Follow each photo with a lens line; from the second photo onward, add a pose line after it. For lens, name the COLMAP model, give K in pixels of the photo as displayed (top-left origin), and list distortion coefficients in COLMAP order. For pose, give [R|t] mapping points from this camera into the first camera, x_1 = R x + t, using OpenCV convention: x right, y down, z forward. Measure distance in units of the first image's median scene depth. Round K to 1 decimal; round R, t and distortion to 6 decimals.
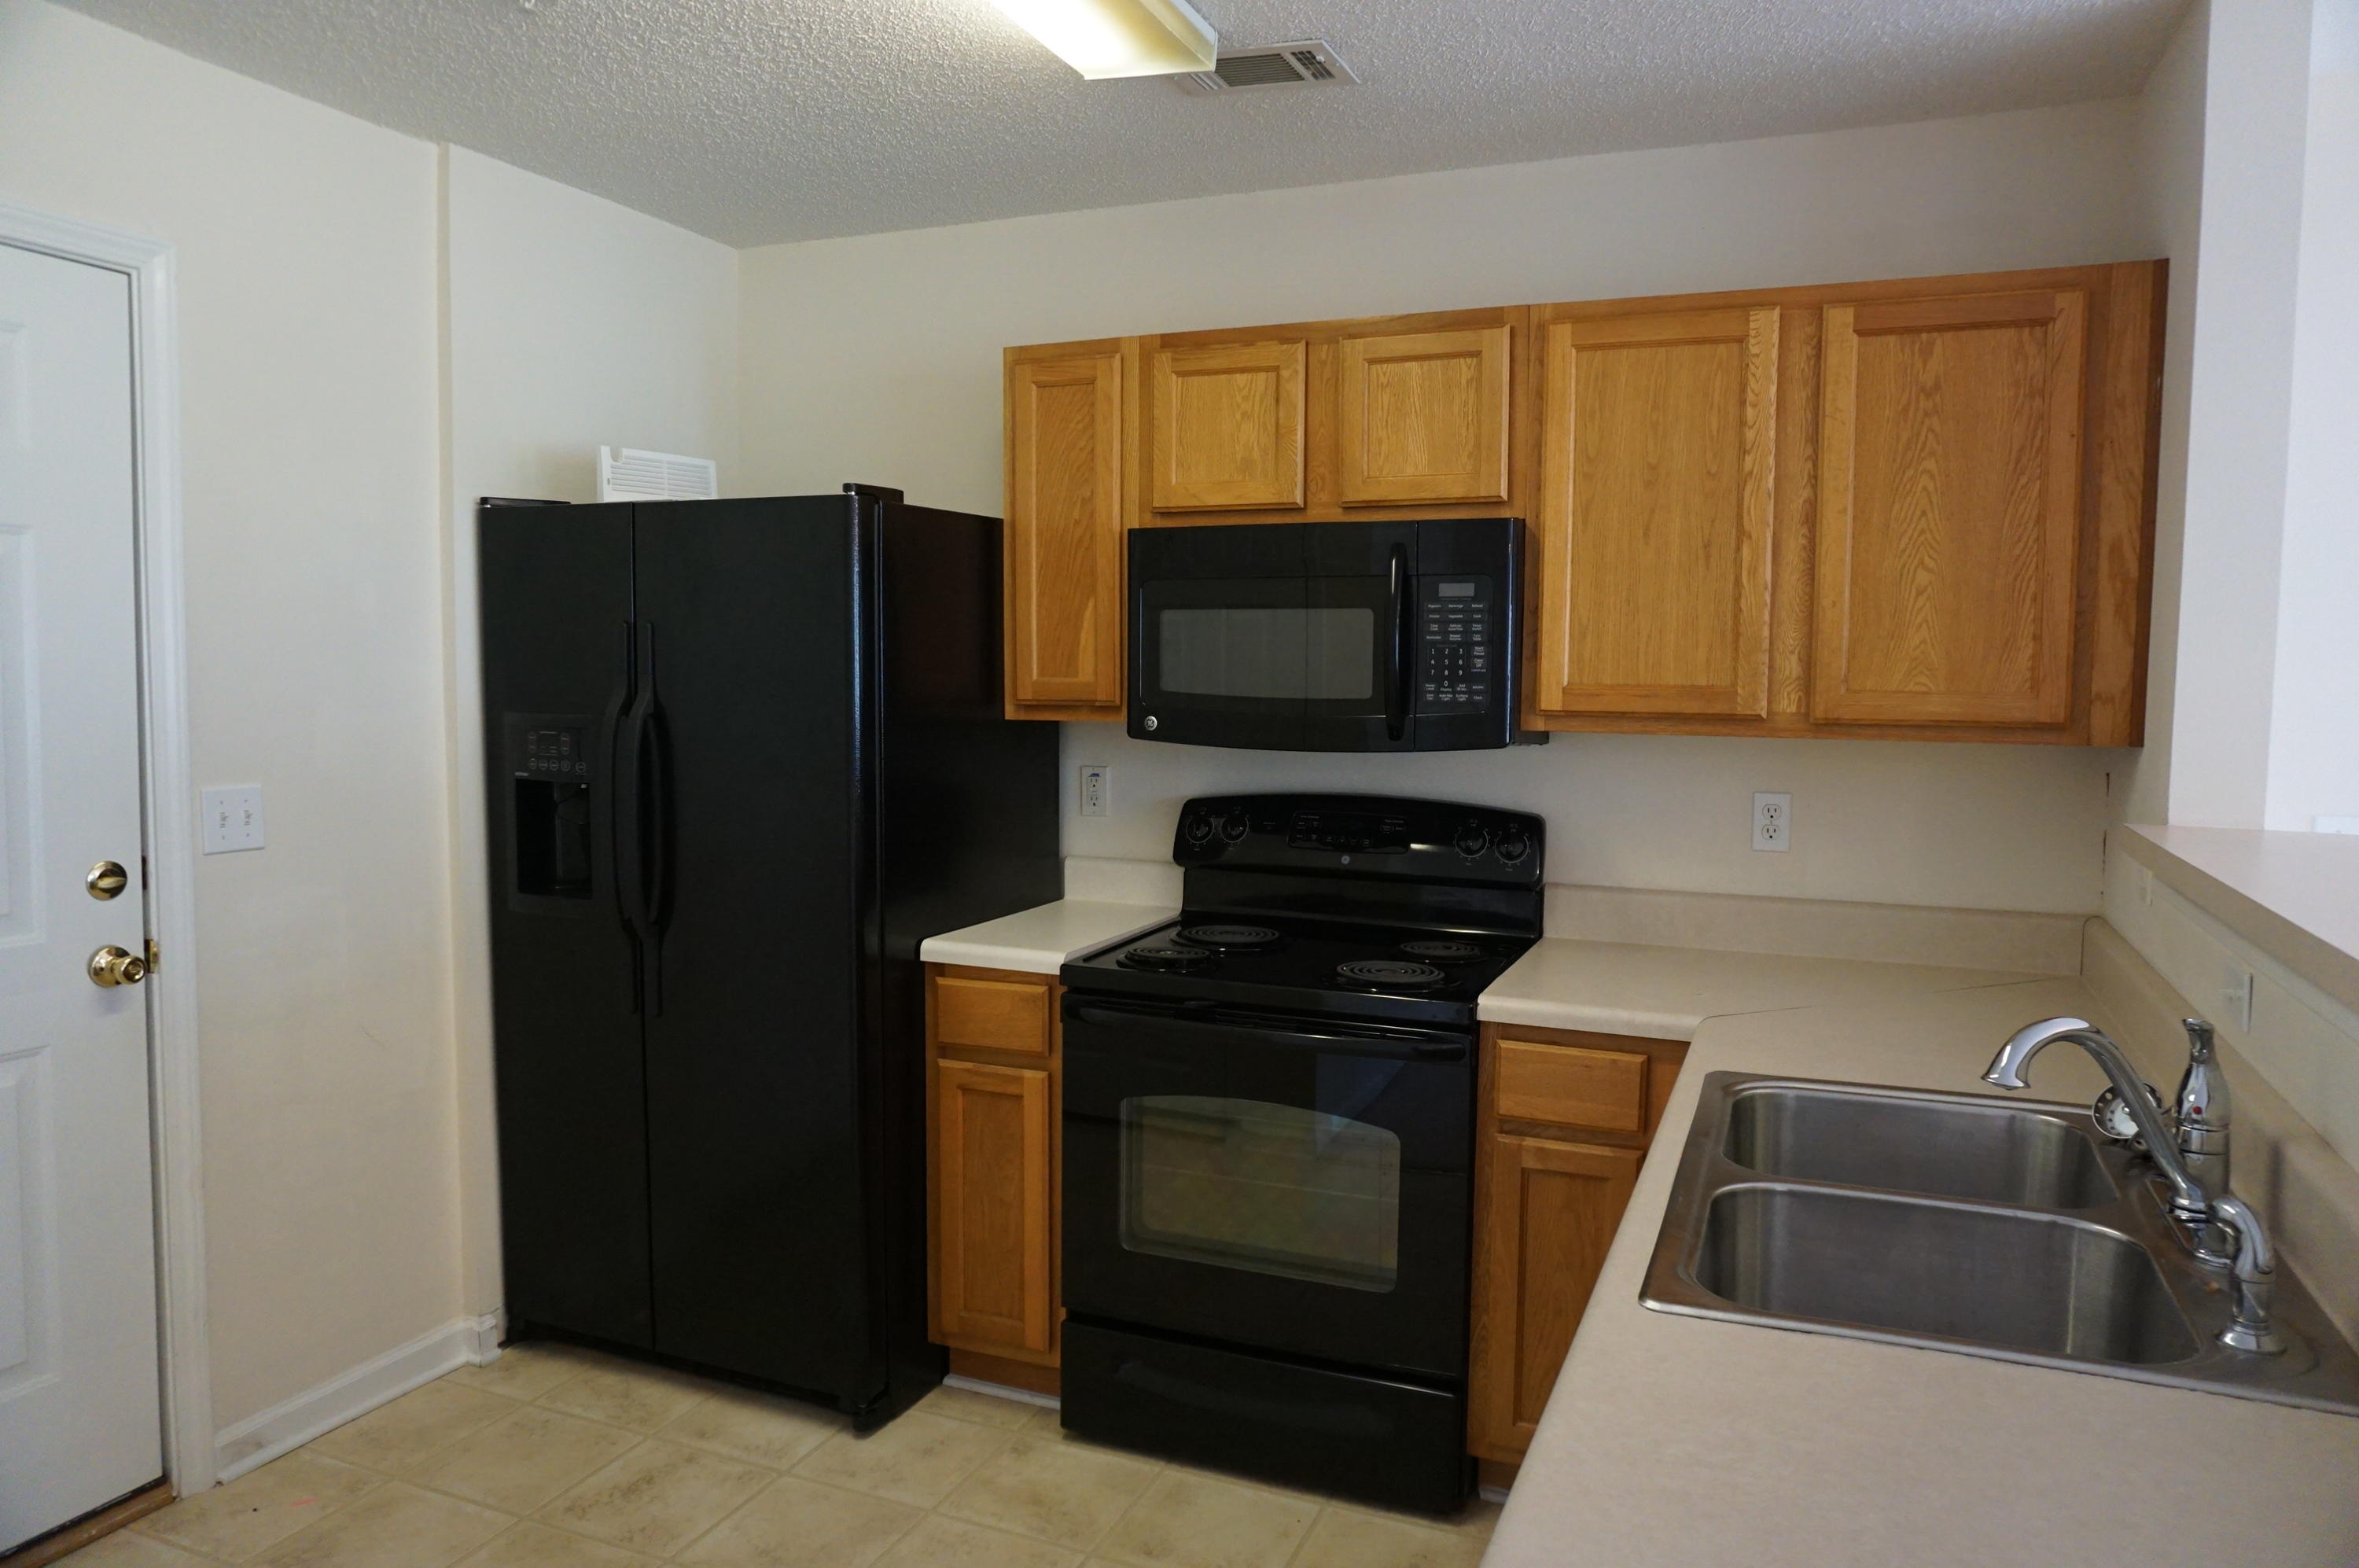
lens RADIAL K [[1577.8, 0, 1172.8], [0, 1577.8, 792.9], [0, 0, 1]] dist [-0.055349, 0.043254]
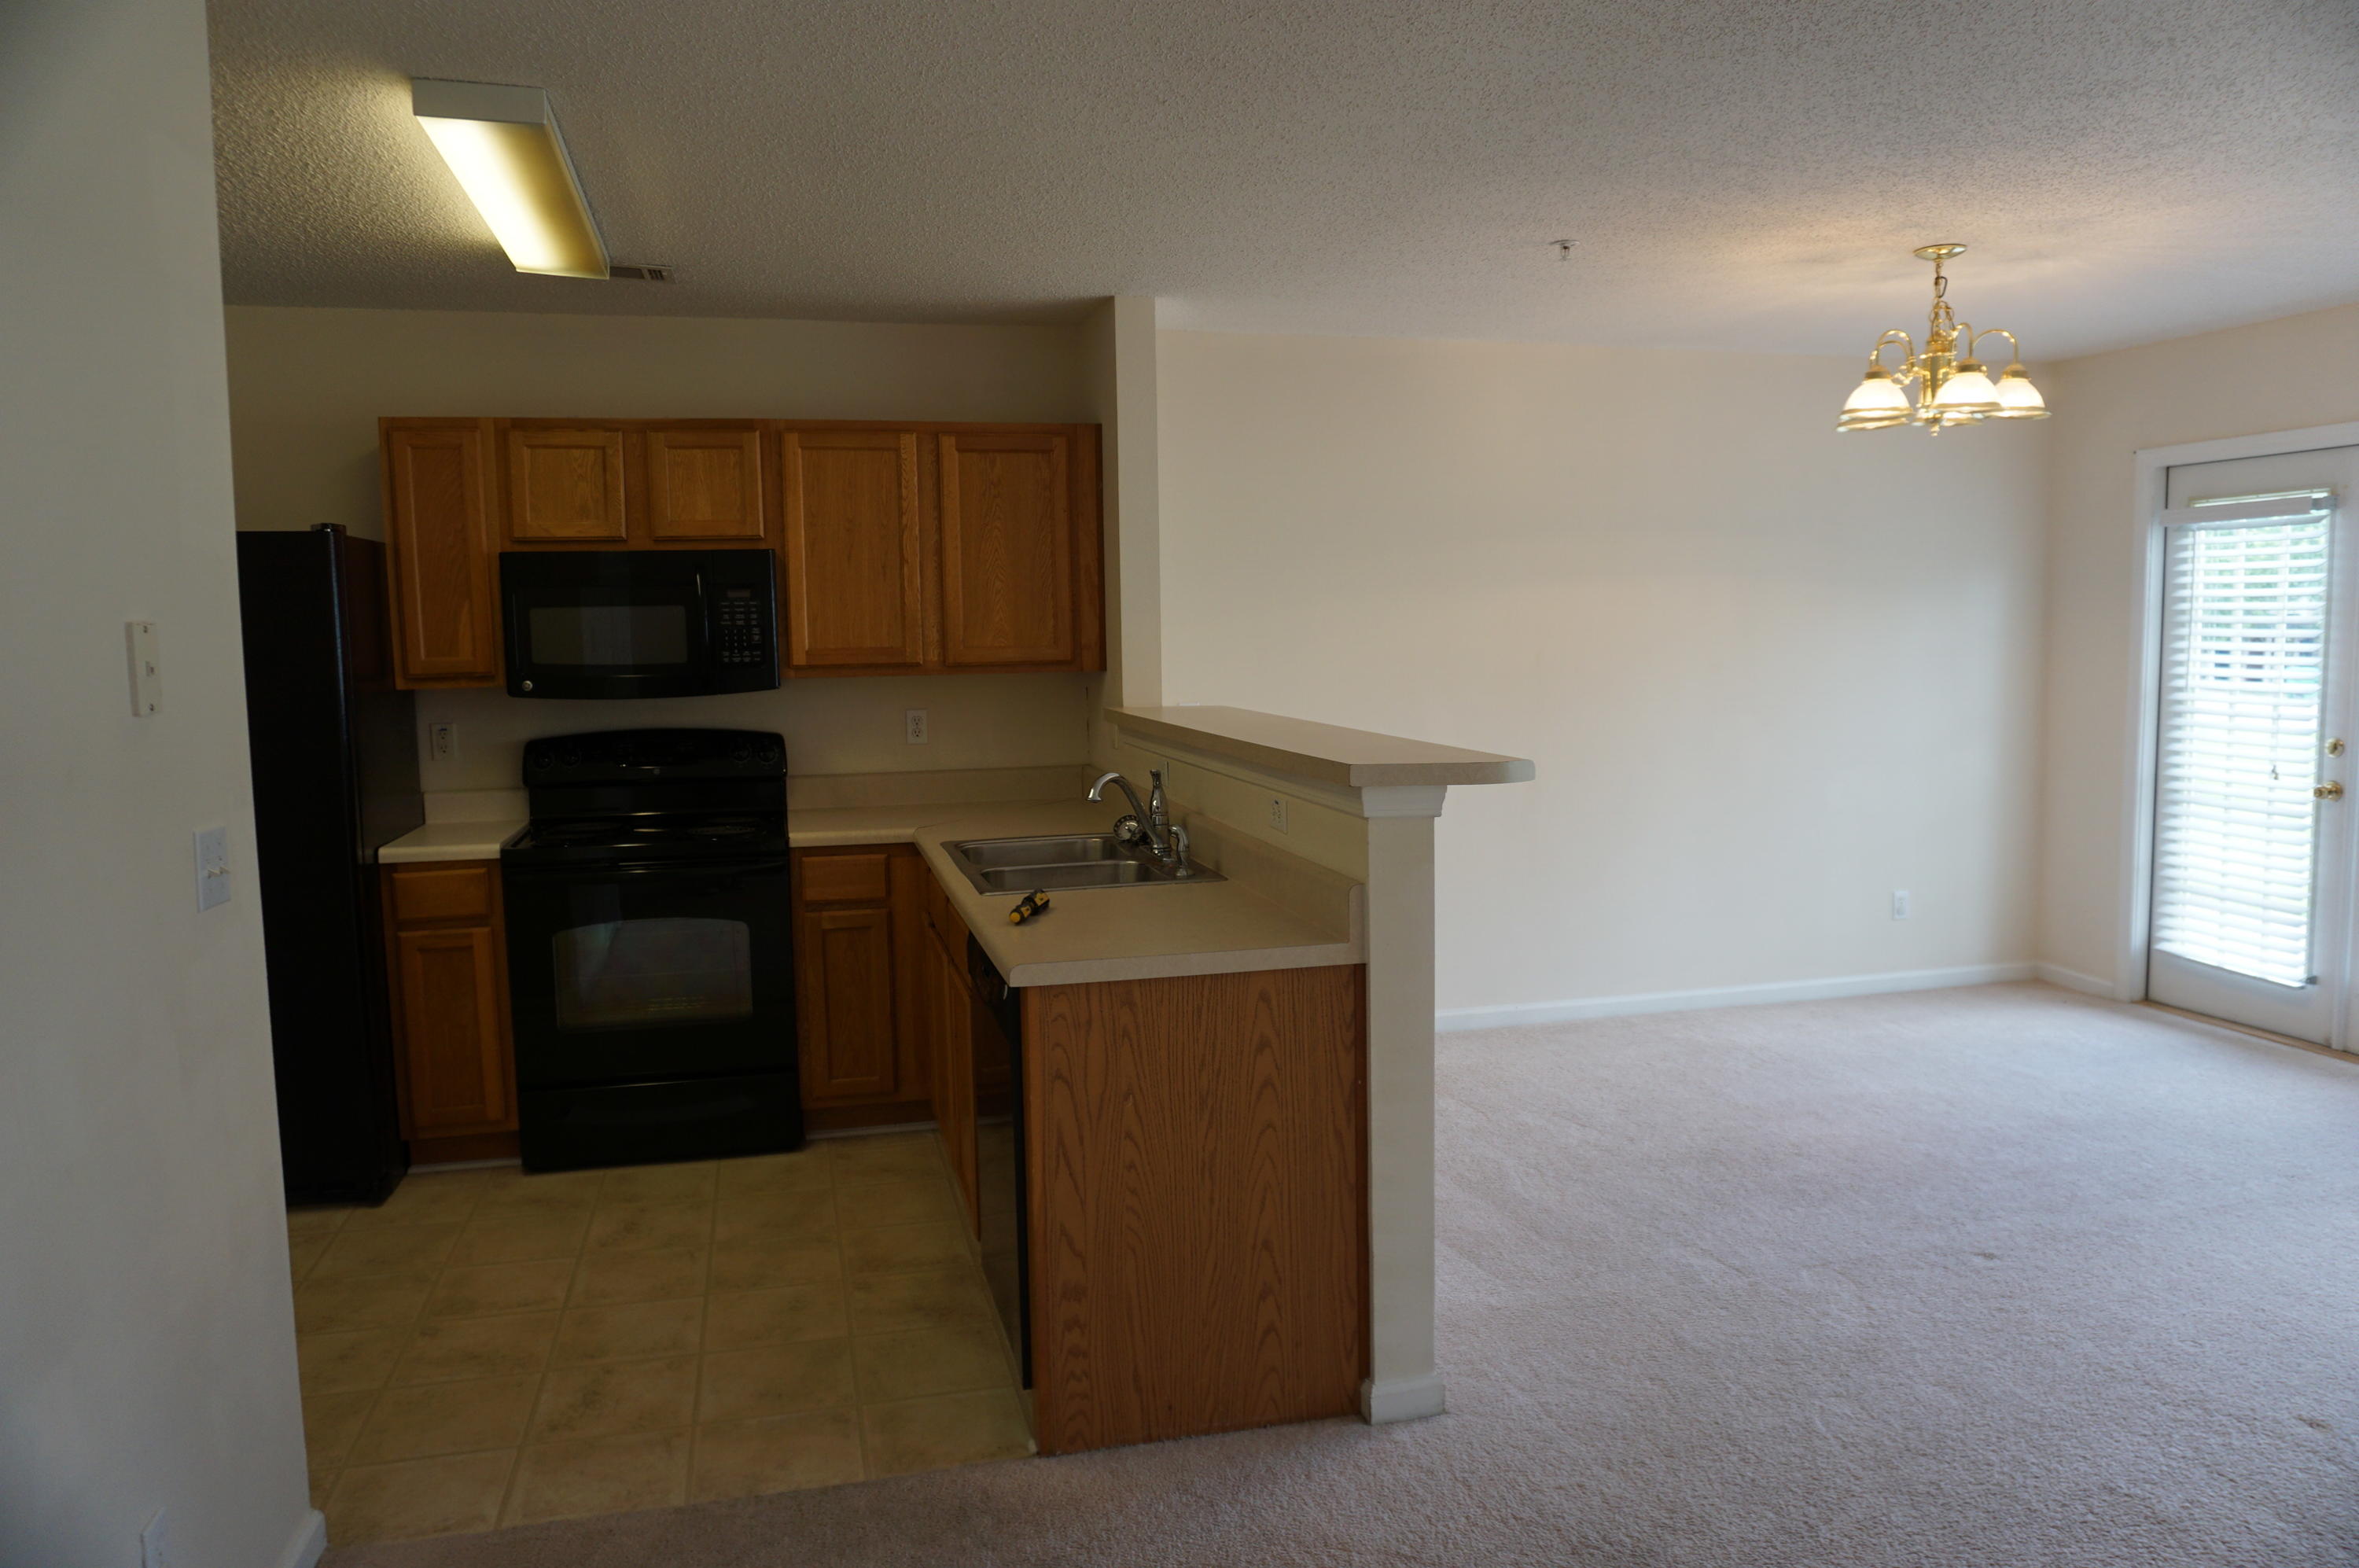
lens RADIAL K [[1577.8, 0, 1172.8], [0, 1577.8, 792.9], [0, 0, 1]] dist [-0.055349, 0.043254]
pose [[0.797194, -0.083619, 0.597905, -0.448397], [0.074120, 0.996425, 0.040527, 0.043578], [-0.599156, 0.012009, 0.800542, -0.561357]]
